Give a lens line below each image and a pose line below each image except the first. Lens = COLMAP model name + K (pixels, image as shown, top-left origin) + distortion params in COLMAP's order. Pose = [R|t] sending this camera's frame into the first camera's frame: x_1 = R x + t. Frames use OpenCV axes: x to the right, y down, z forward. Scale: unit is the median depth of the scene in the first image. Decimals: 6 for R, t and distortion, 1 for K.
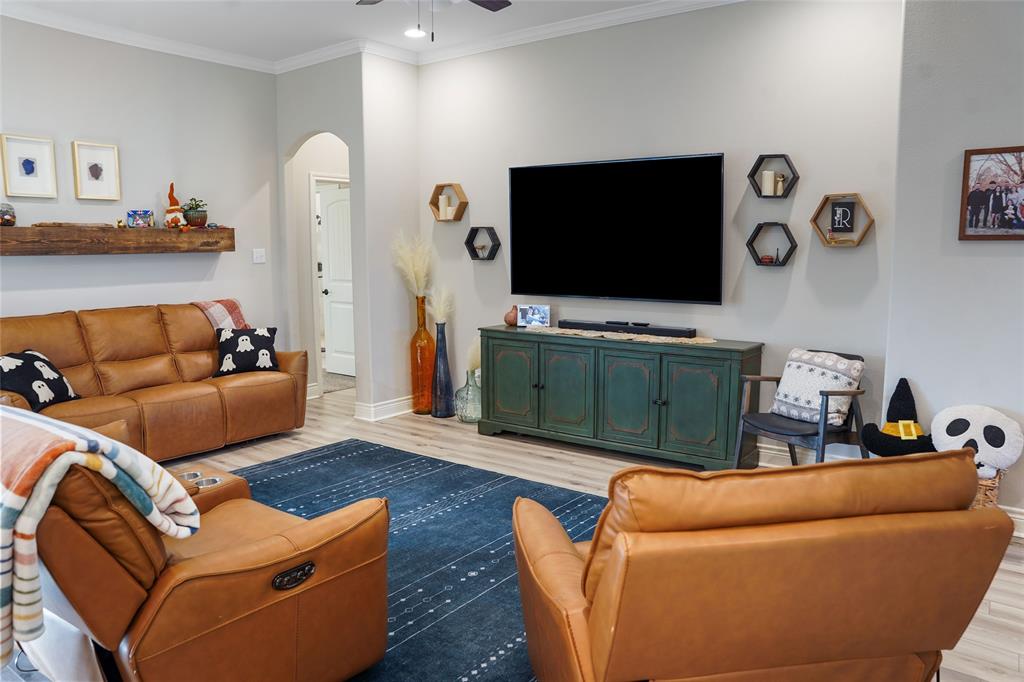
lens RADIAL K [[736.3, 0, 512.0], [0, 736.3, 341.0], [0, 0, 1]] dist [-0.180914, 0.151223]
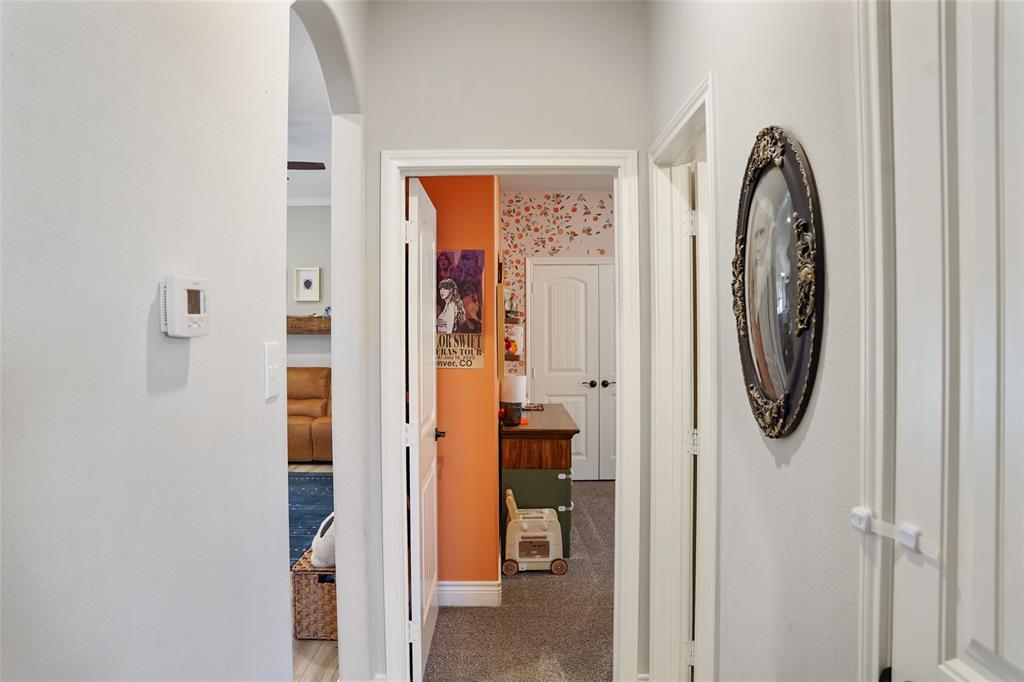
lens RADIAL K [[736.3, 0, 512.0], [0, 736.3, 341.0], [0, 0, 1]] dist [-0.180914, 0.151223]
pose [[0.602412, 0.007097, -0.798153, 1.042476], [-0.101617, 0.992506, -0.067871, -0.043237], [0.791690, 0.121992, 0.598619, 0.376106]]
